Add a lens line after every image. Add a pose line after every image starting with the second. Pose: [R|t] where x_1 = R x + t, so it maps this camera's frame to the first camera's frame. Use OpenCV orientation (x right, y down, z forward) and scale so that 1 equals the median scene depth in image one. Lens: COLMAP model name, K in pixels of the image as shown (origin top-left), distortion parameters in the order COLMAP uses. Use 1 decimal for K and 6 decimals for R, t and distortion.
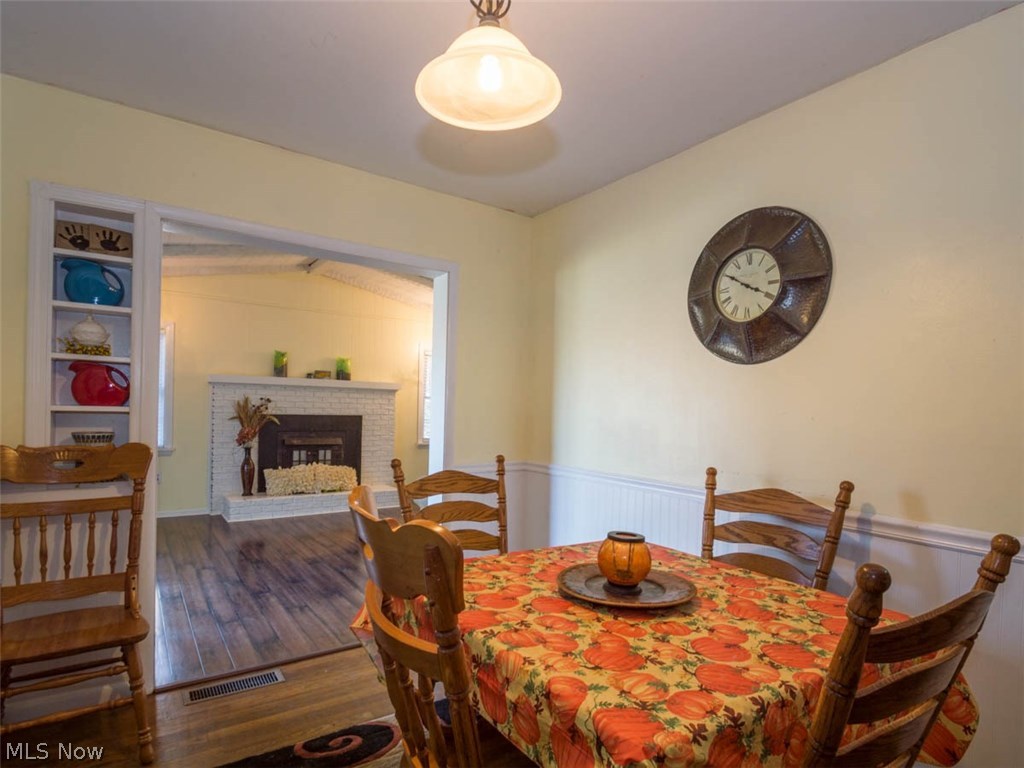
lens RADIAL K [[526.7, 0, 512.8], [0, 526.7, 414.5], [0, 0, 1]] dist [0.027479, 0.000056]
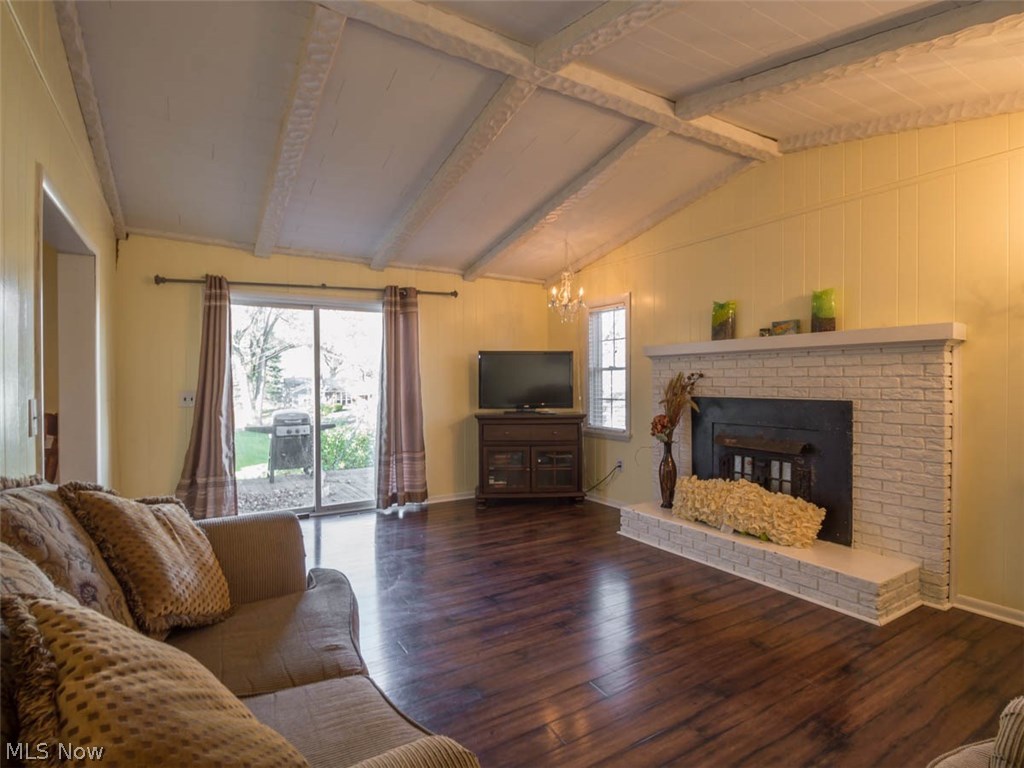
lens RADIAL K [[522.9, 0, 504.7], [0, 522.9, 385.4], [0, 0, 1]] dist [0.002543, 0.000085]
pose [[-0.050842, -0.017337, -0.998556, 0.219885], [-0.011809, 0.999790, -0.016757, -0.000899], [0.998637, 0.010940, -0.051036, 0.756646]]
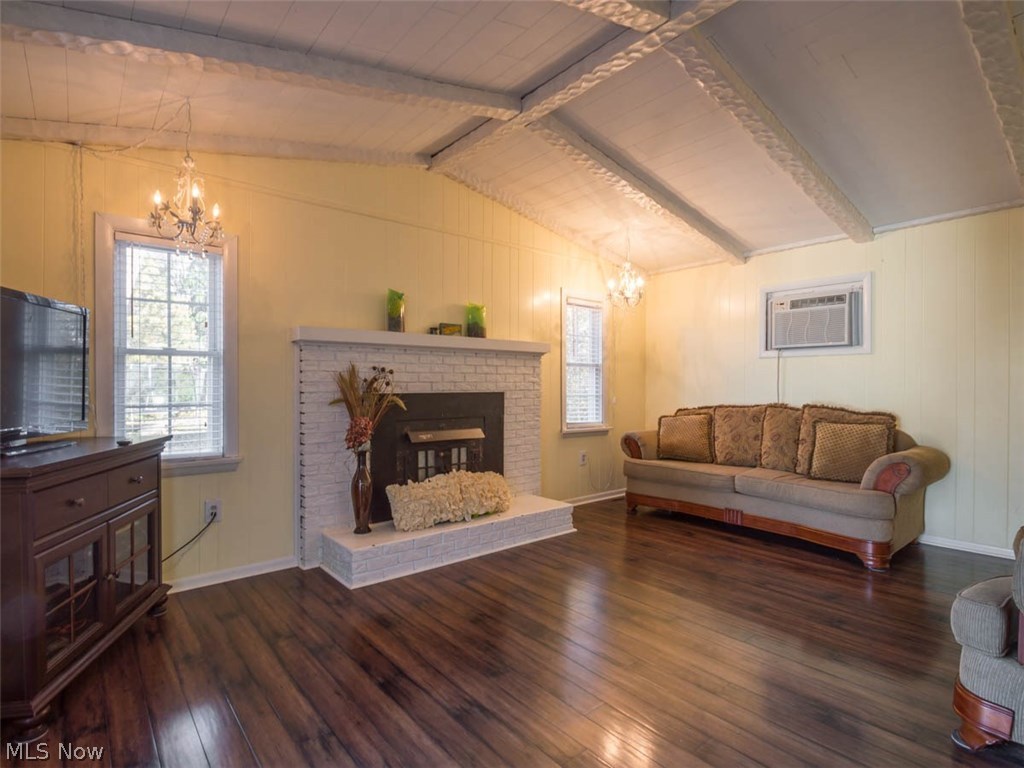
lens RADIAL K [[522.9, 0, 504.7], [0, 522.9, 385.4], [0, 0, 1]] dist [0.002543, 0.000085]
pose [[0.995514, -0.019764, 0.092530, -0.367510], [0.019821, 0.999803, 0.000304, -0.007039], [-0.092518, 0.001532, 0.995710, 0.379066]]
